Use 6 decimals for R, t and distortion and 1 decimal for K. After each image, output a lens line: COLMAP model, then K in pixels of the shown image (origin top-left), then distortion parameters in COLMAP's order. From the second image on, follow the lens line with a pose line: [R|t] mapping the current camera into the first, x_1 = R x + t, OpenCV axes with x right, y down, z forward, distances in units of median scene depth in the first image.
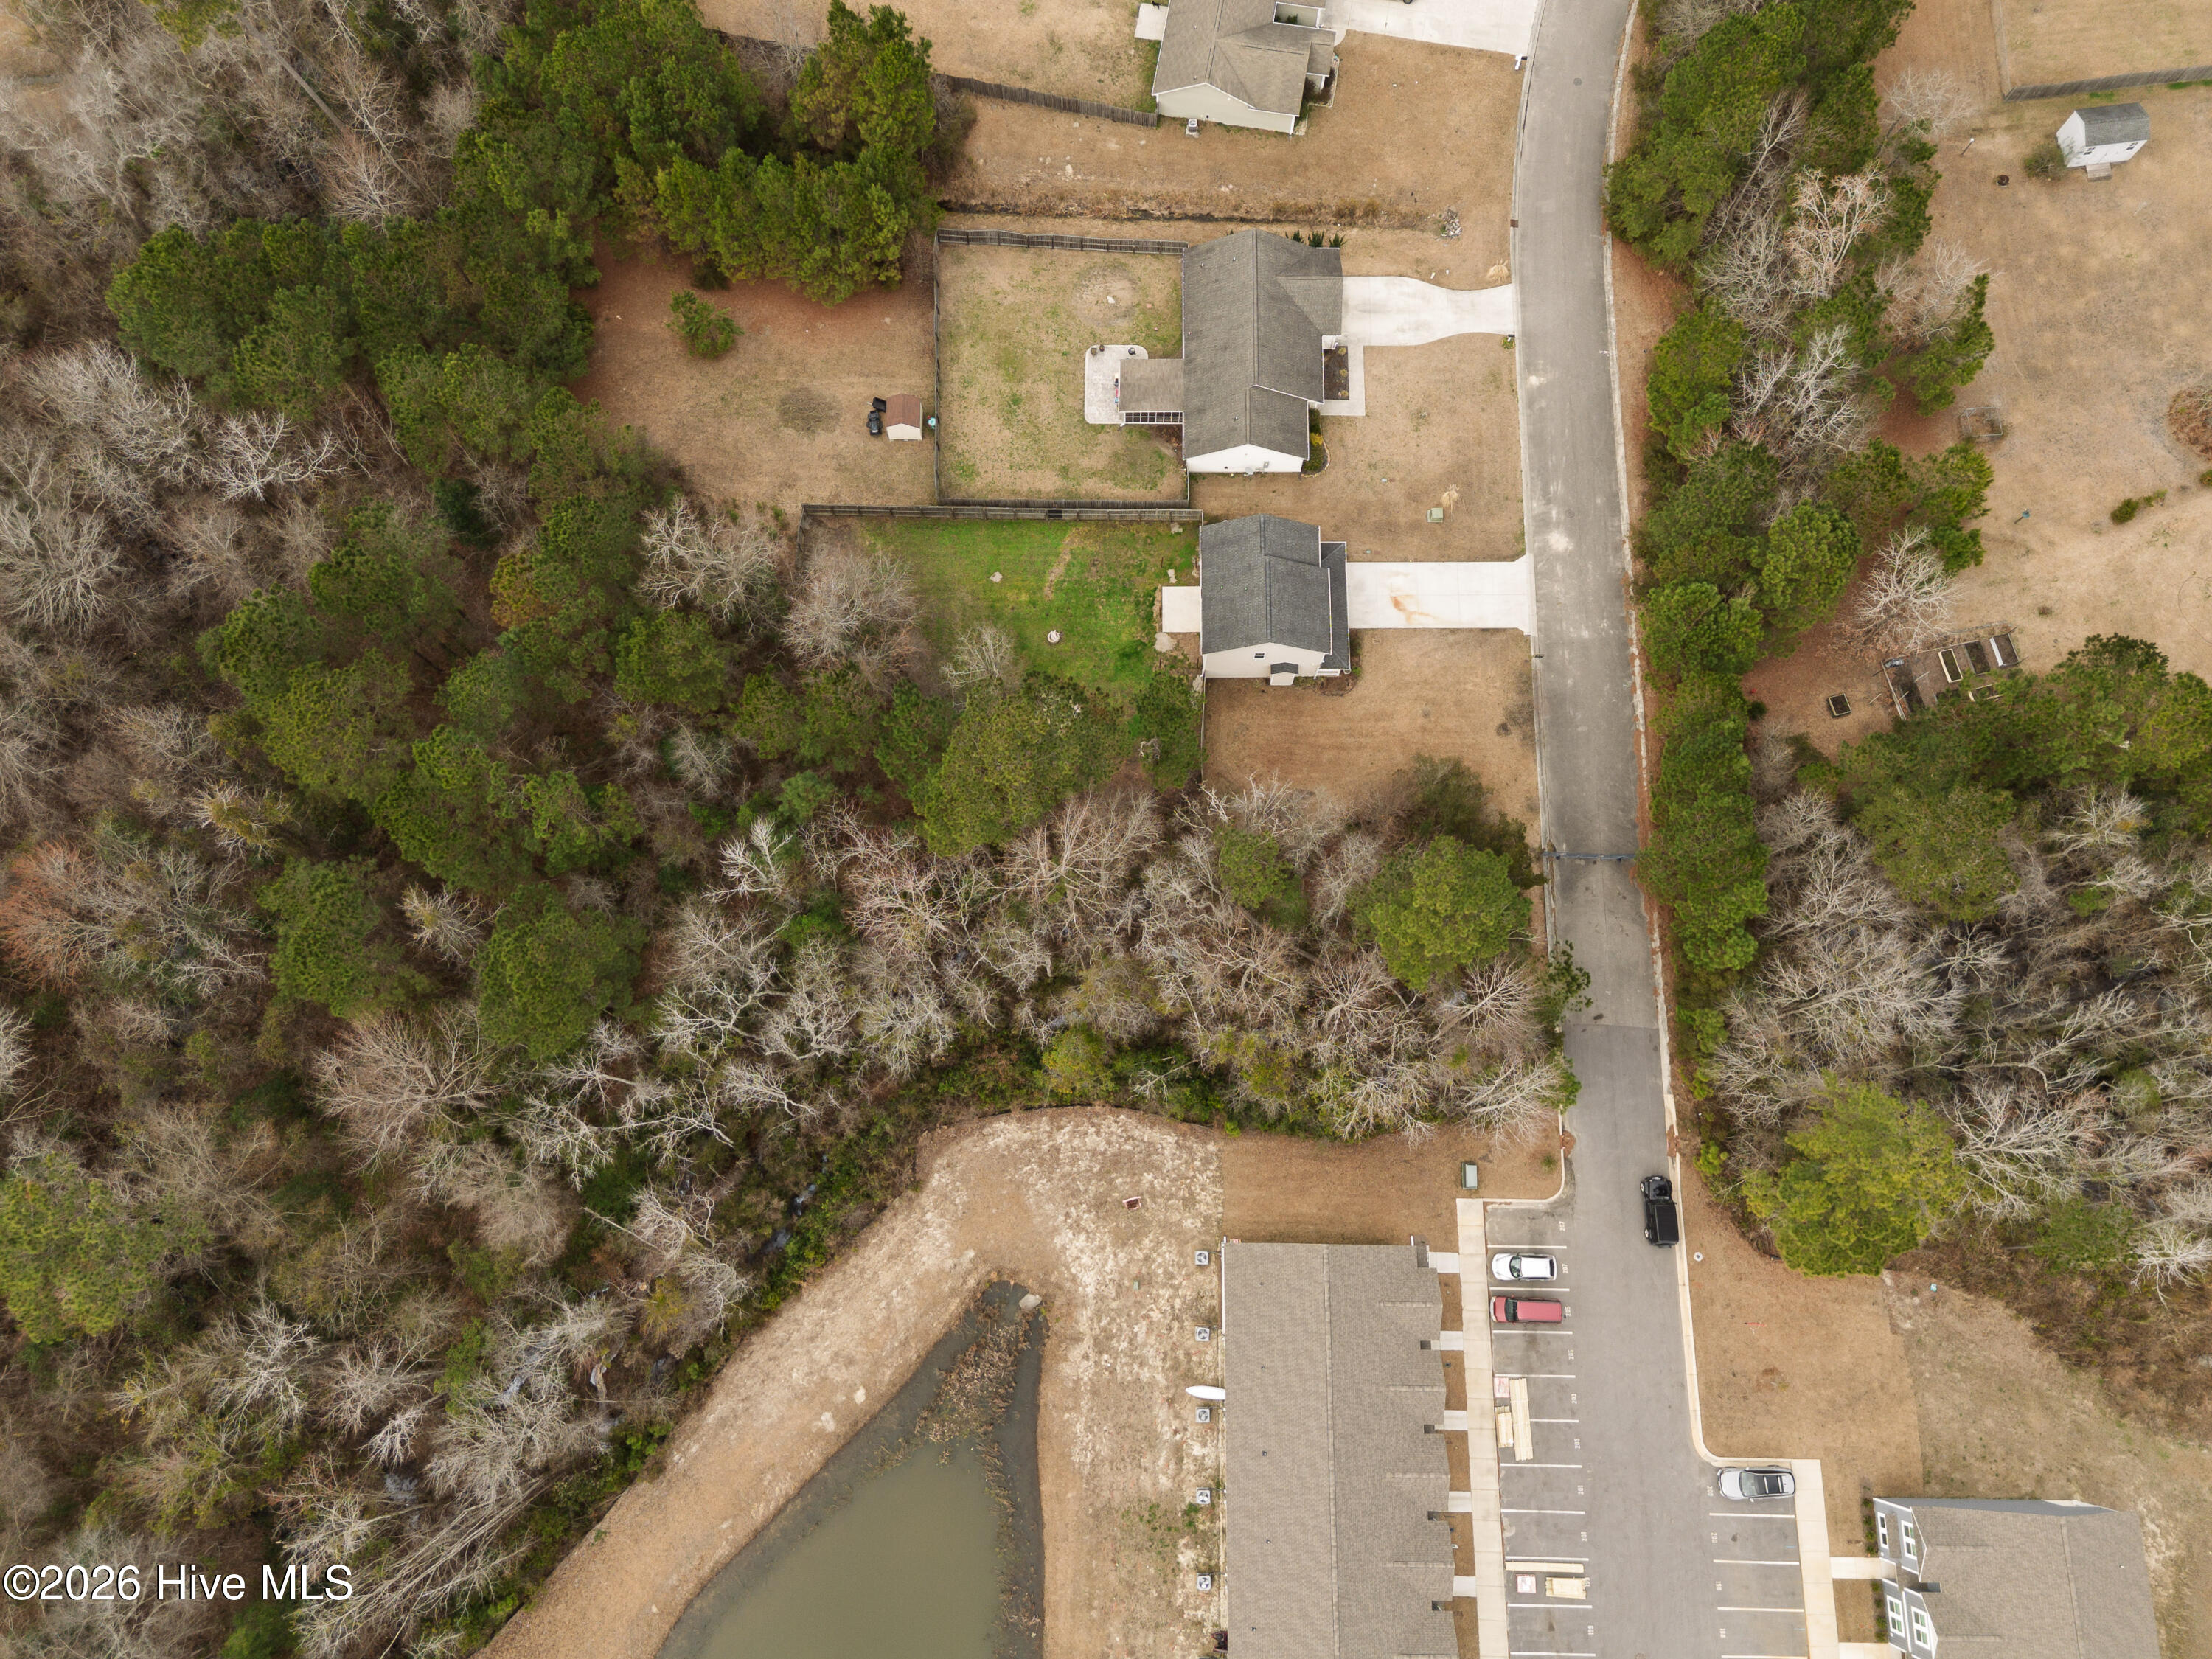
lens RADIAL K [[1572.5, 0, 1109.1], [0, 1572.5, 838.7], [0, 0, 1]] dist [0.086416, -0.078725]
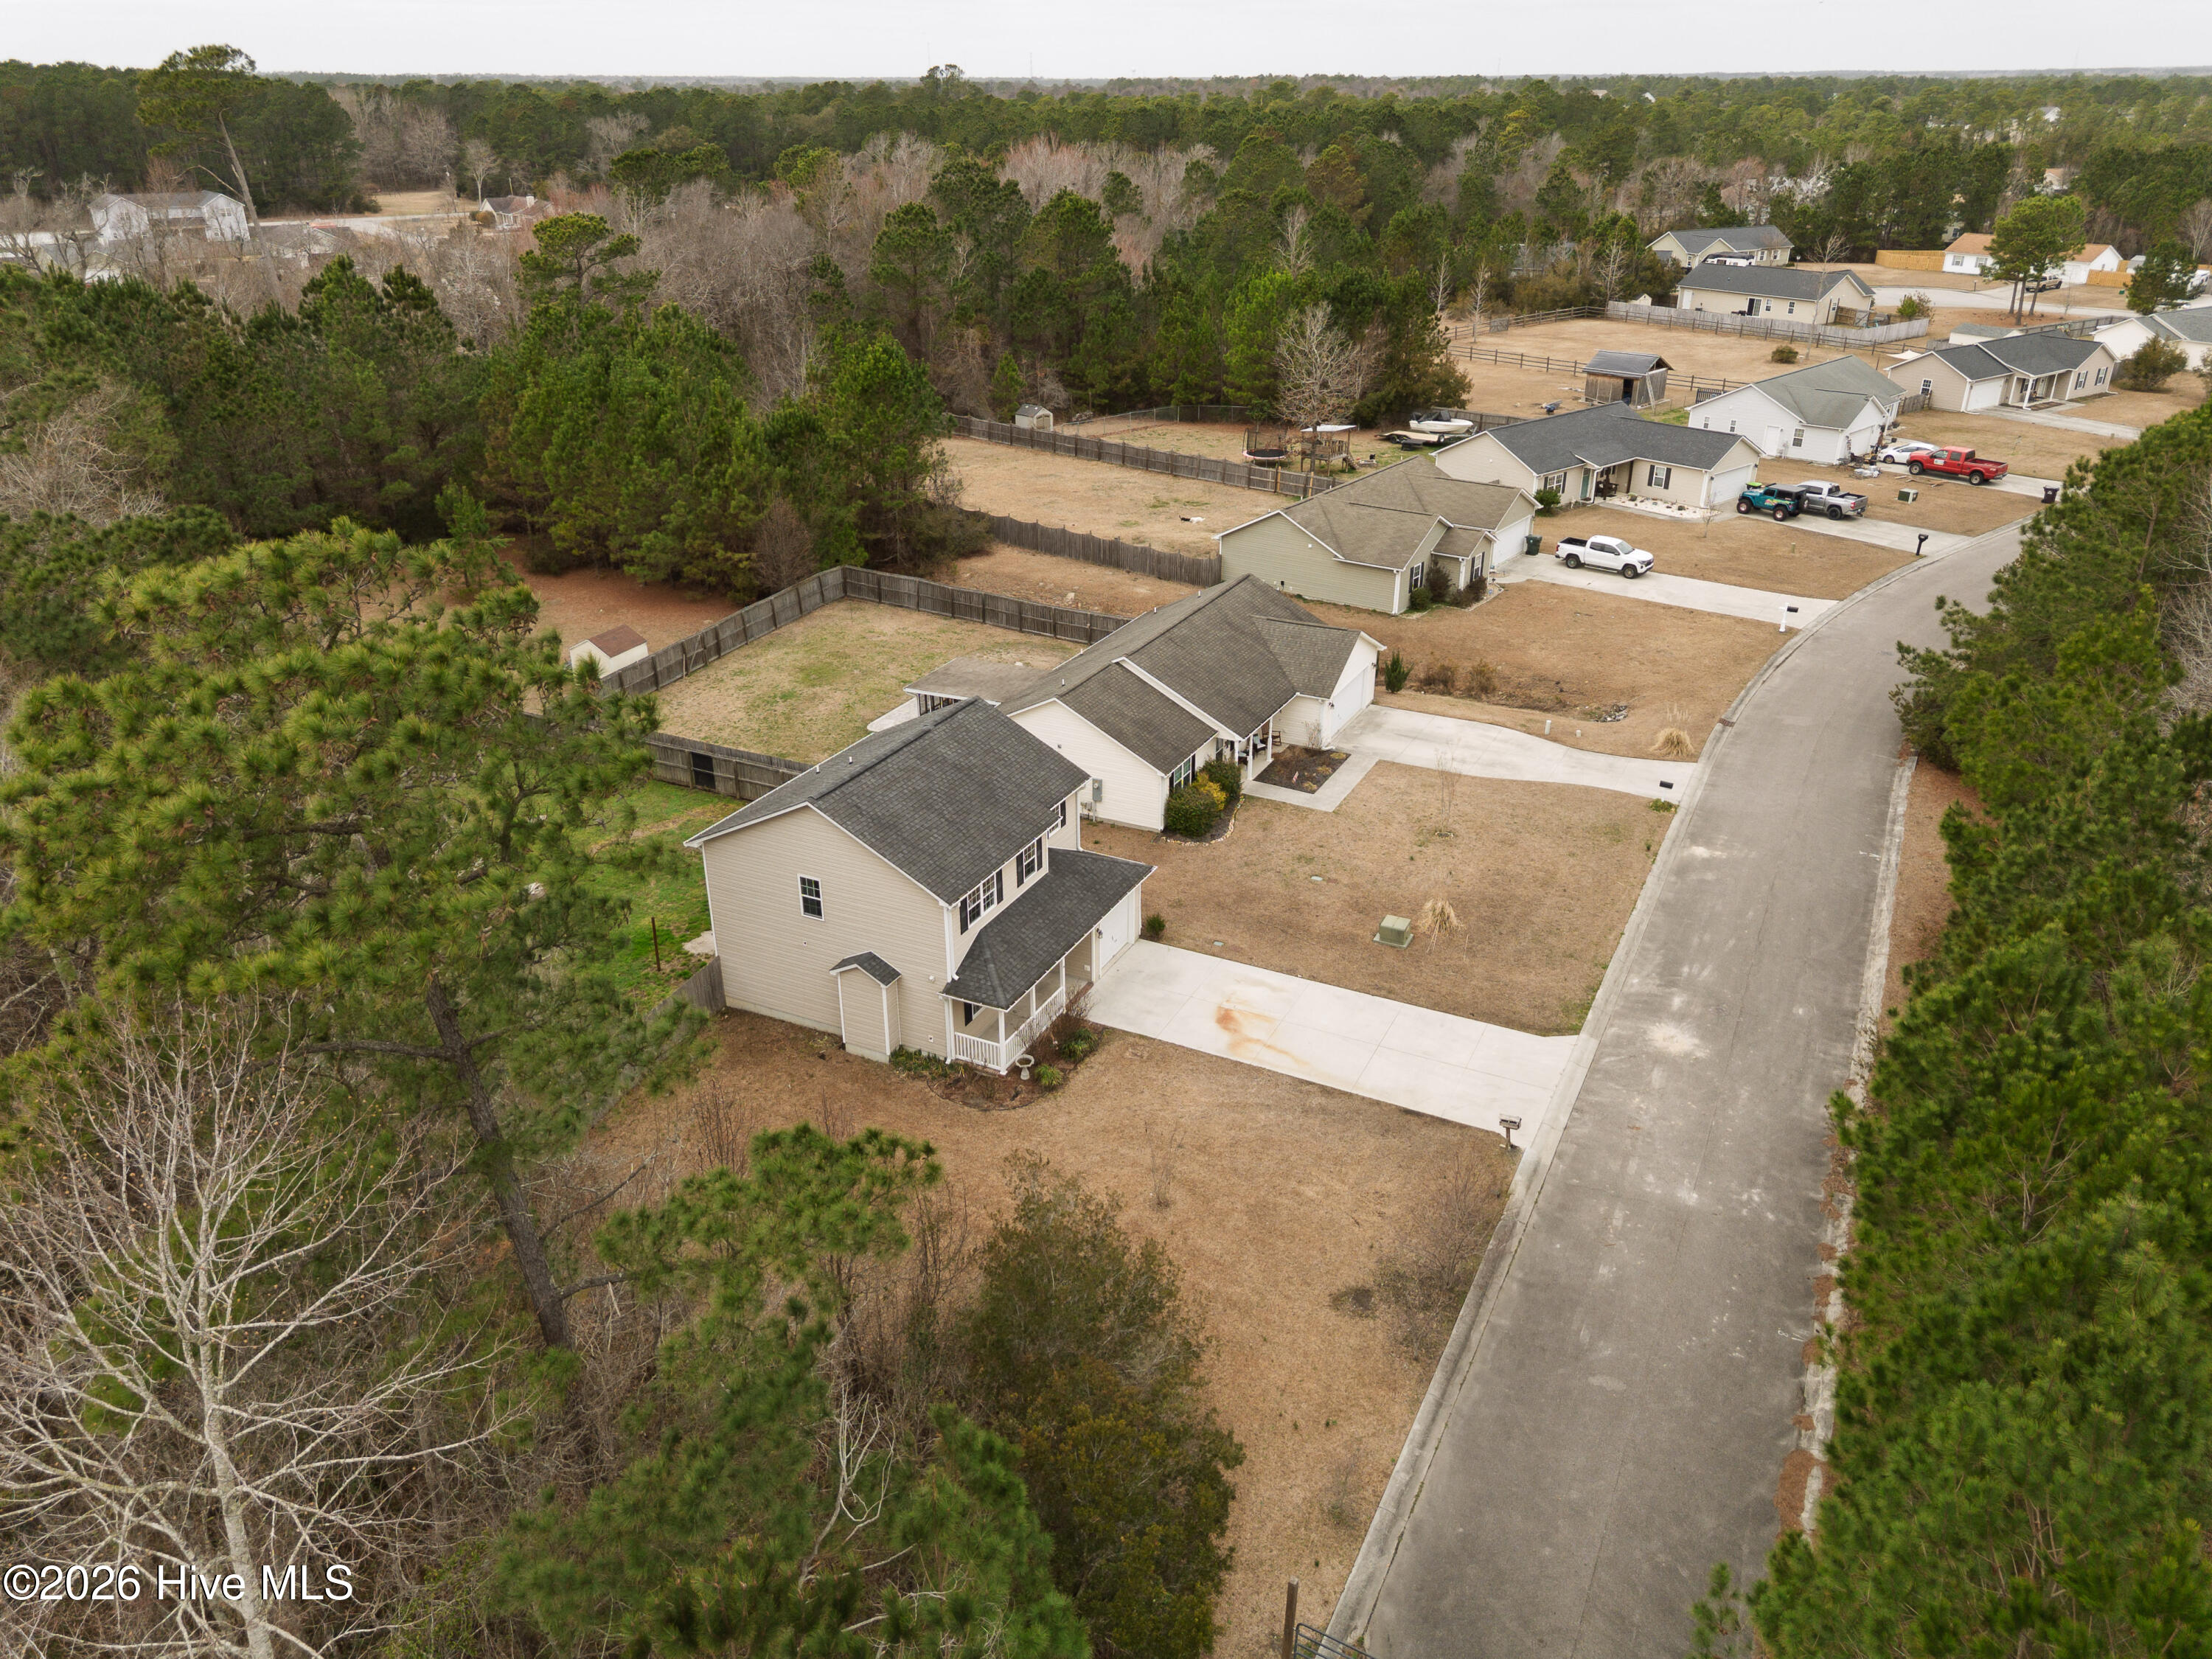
lens RADIAL K [[1572.5, 0, 1109.1], [0, 1572.5, 838.7], [0, 0, 1]] dist [0.086416, -0.078725]
pose [[0.897434, 0.188394, -0.398899, 0.301376], [-0.426007, 0.604968, -0.672705, 0.107313], [0.114588, 0.773642, 0.623176, 0.688370]]
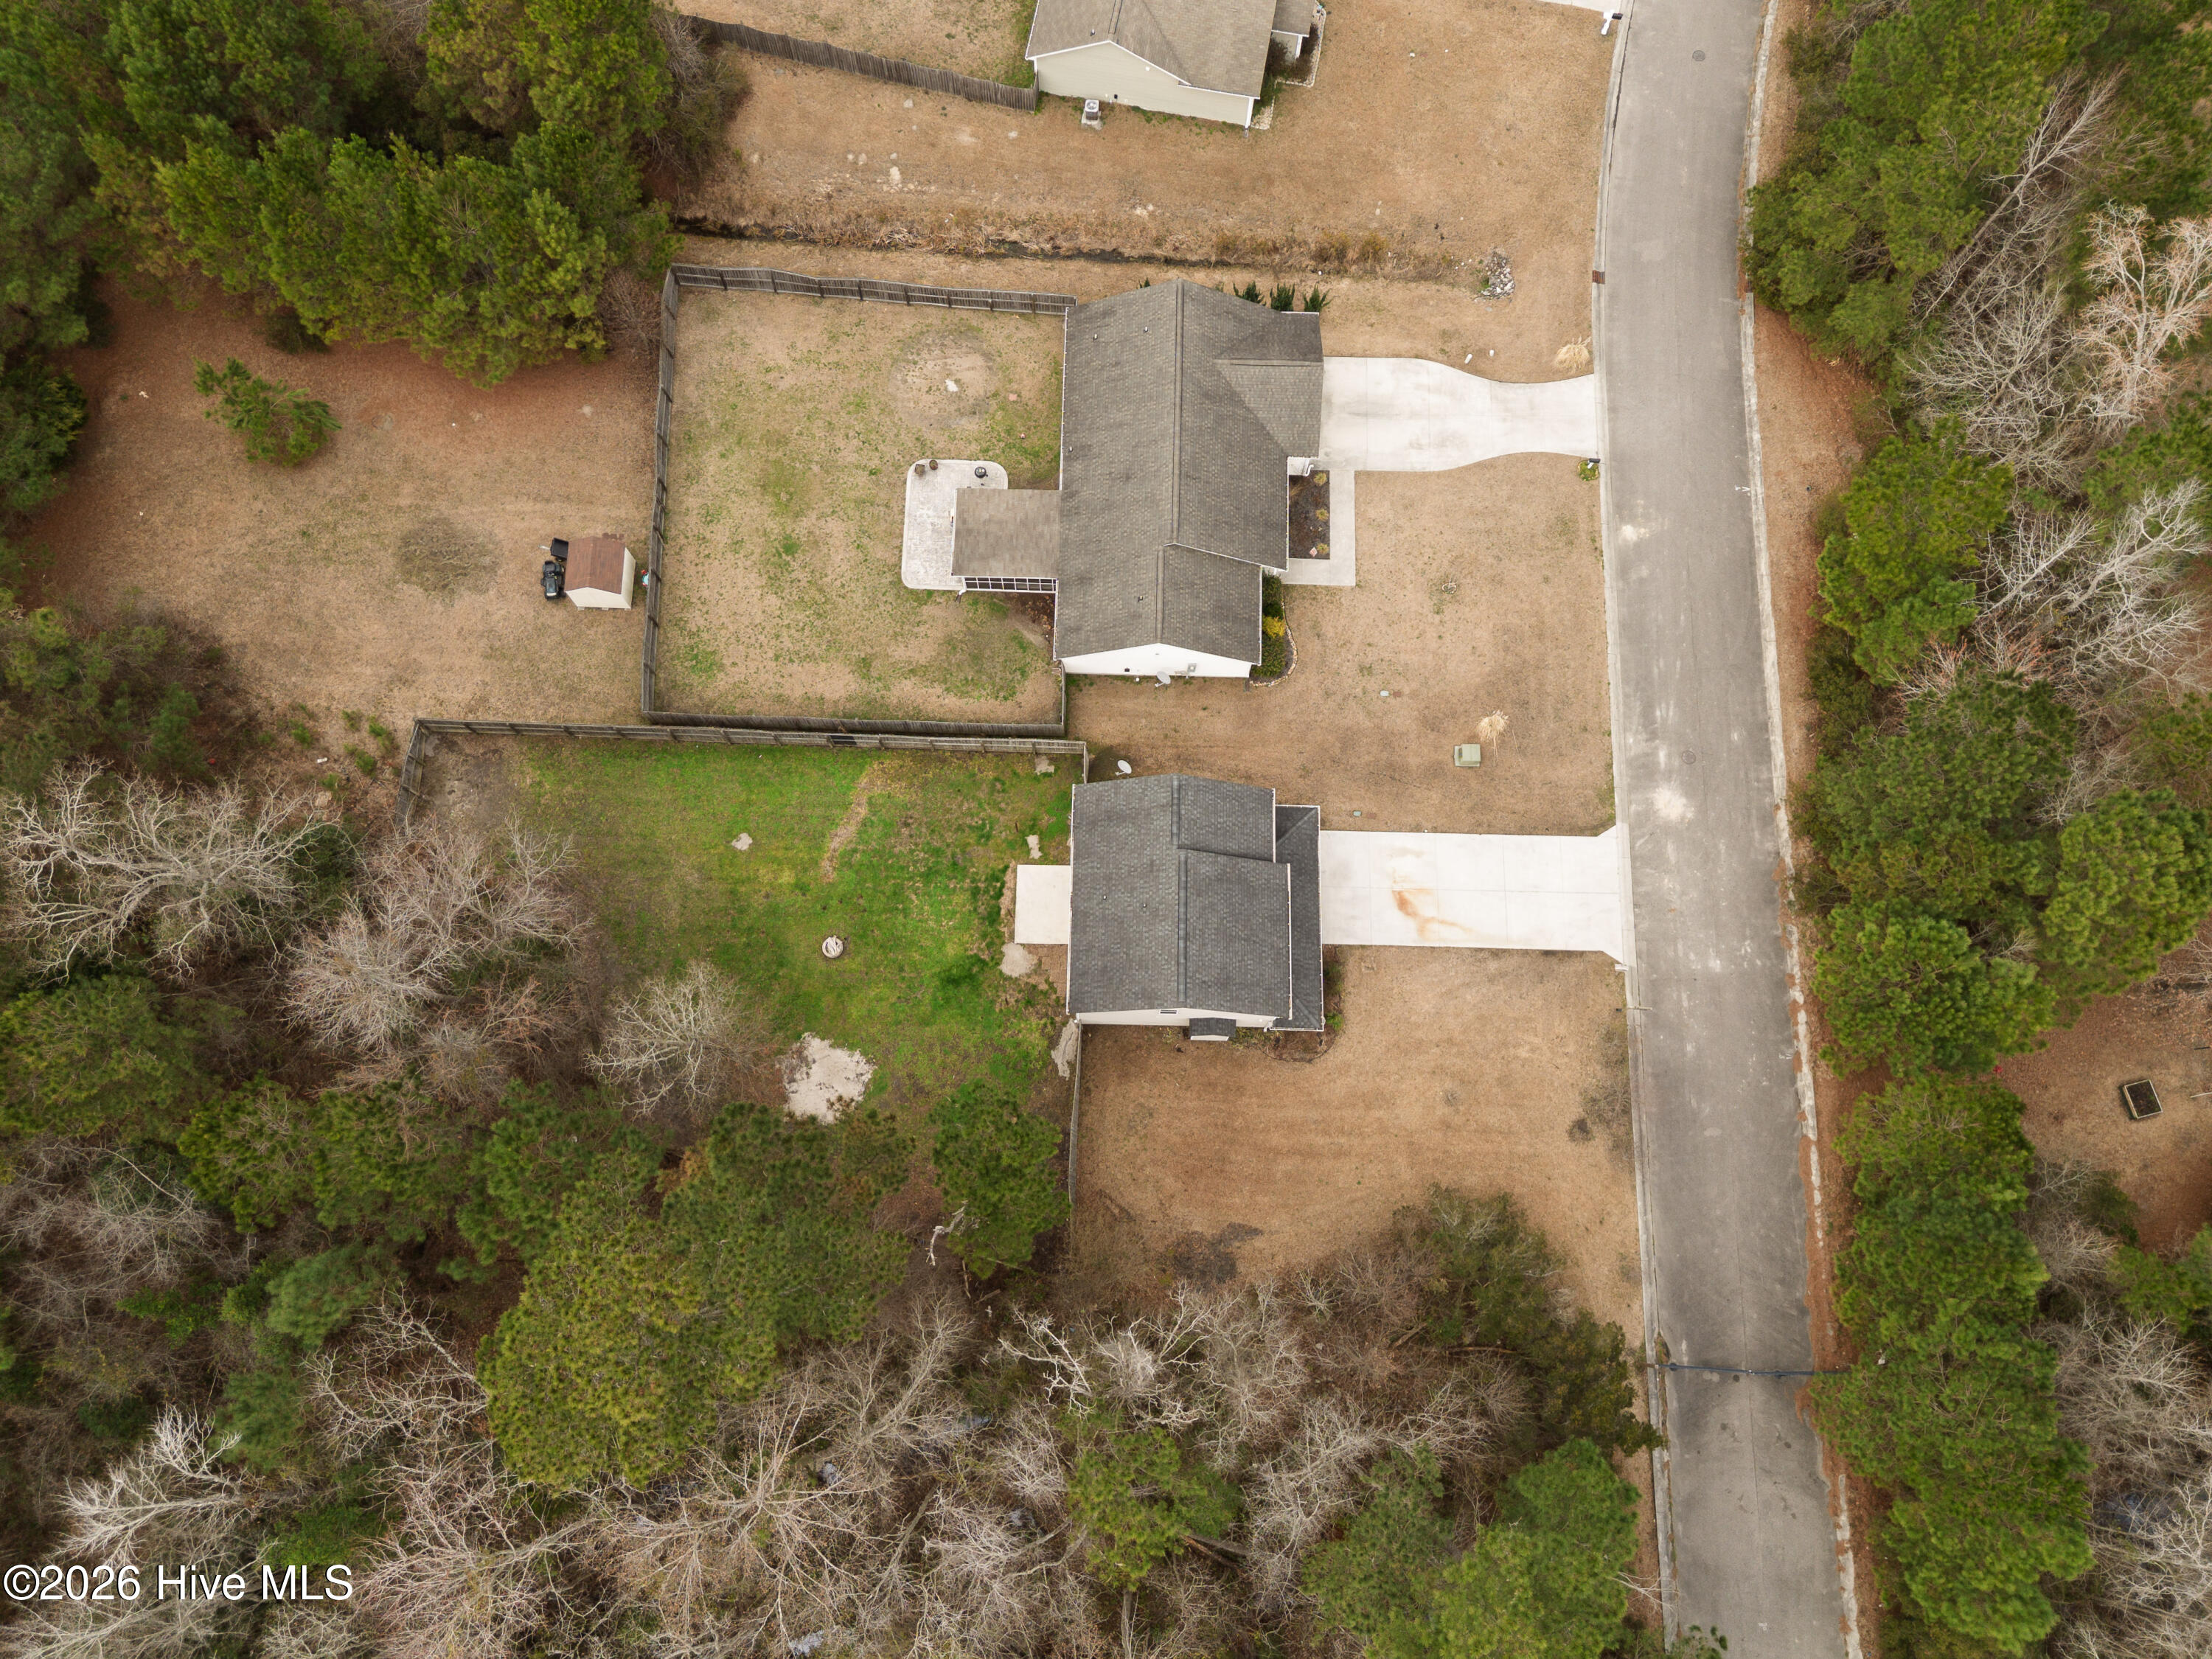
lens RADIAL K [[1572.5, 0, 1109.1], [0, 1572.5, 838.7], [0, 0, 1]] dist [0.086416, -0.078725]
pose [[0.999790, 0.019320, 0.006784, 0.063639], [-0.019335, 0.999811, 0.002117, -0.168600], [-0.006742, -0.002248, 0.999975, 0.387133]]
